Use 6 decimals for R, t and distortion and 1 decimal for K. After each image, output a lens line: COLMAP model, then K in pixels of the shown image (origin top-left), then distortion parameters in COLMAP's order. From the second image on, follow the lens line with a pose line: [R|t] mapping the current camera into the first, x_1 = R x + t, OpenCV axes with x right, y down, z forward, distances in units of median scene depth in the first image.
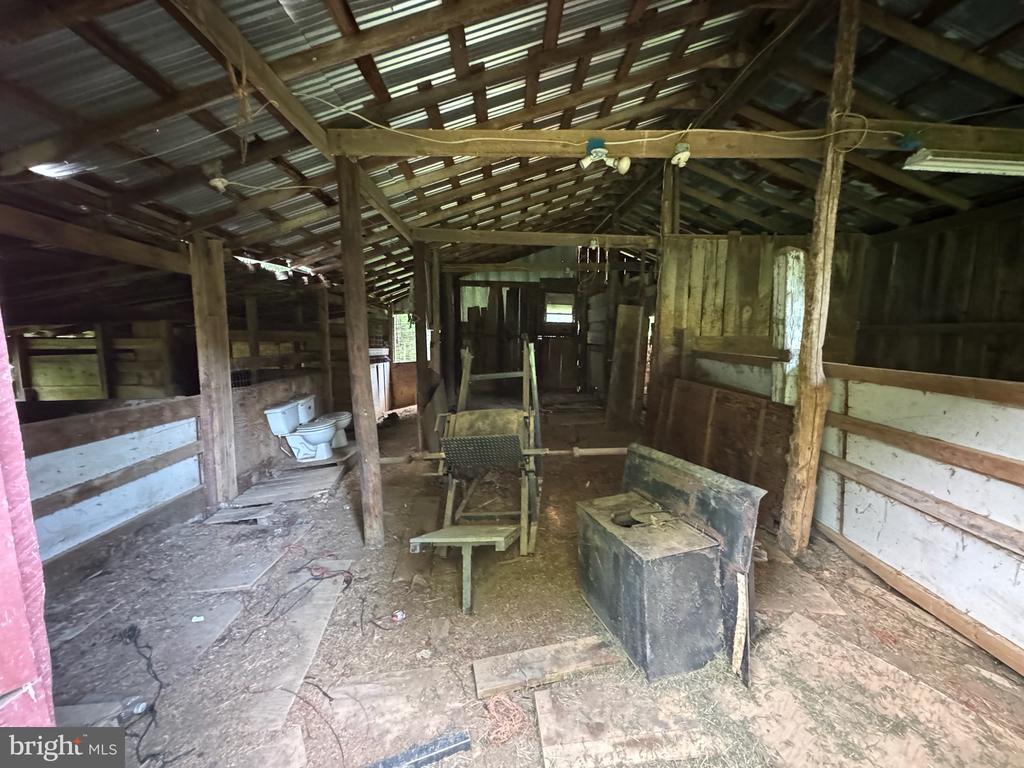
lens RADIAL K [[413.0, 0, 513.3], [0, 413.0, 383.9], [0, 0, 1]] dist [-0.002466, 0.000188]
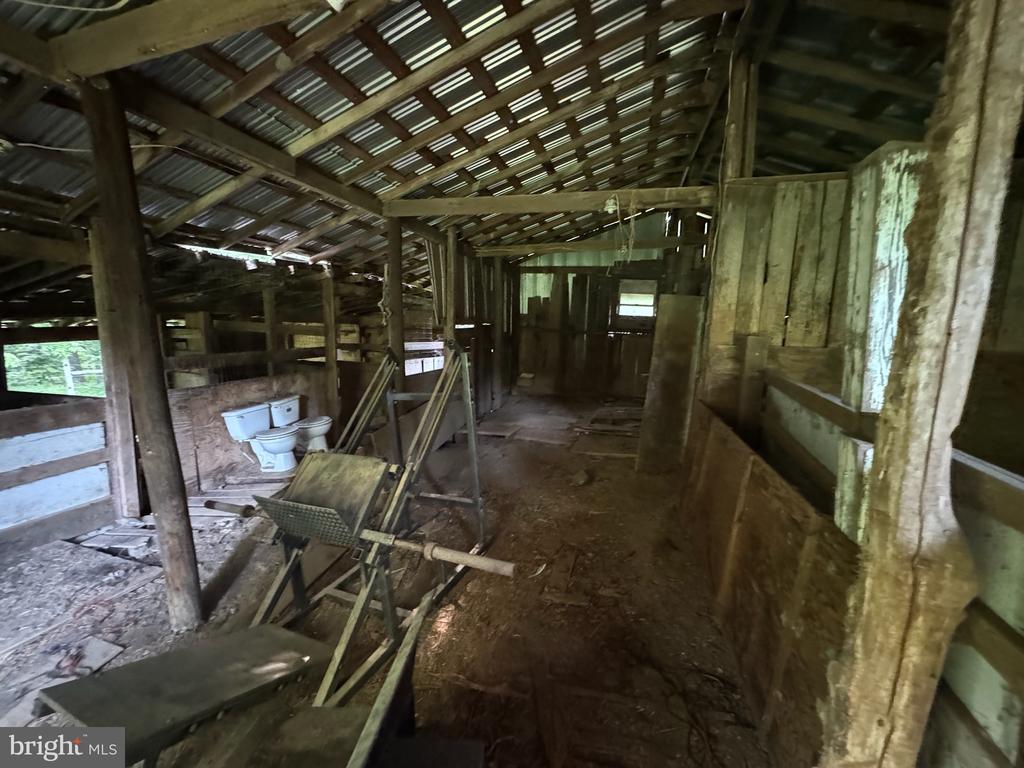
lens RADIAL K [[413.0, 0, 510.2], [0, 413.0, 383.4], [0, 0, 1]] dist [-0.002466, 0.000188]
pose [[0.948748, 0.061148, -0.310061, 0.266904], [-0.053198, 0.998004, 0.034040, -0.061610], [0.311523, -0.015801, 0.950107, 0.303297]]
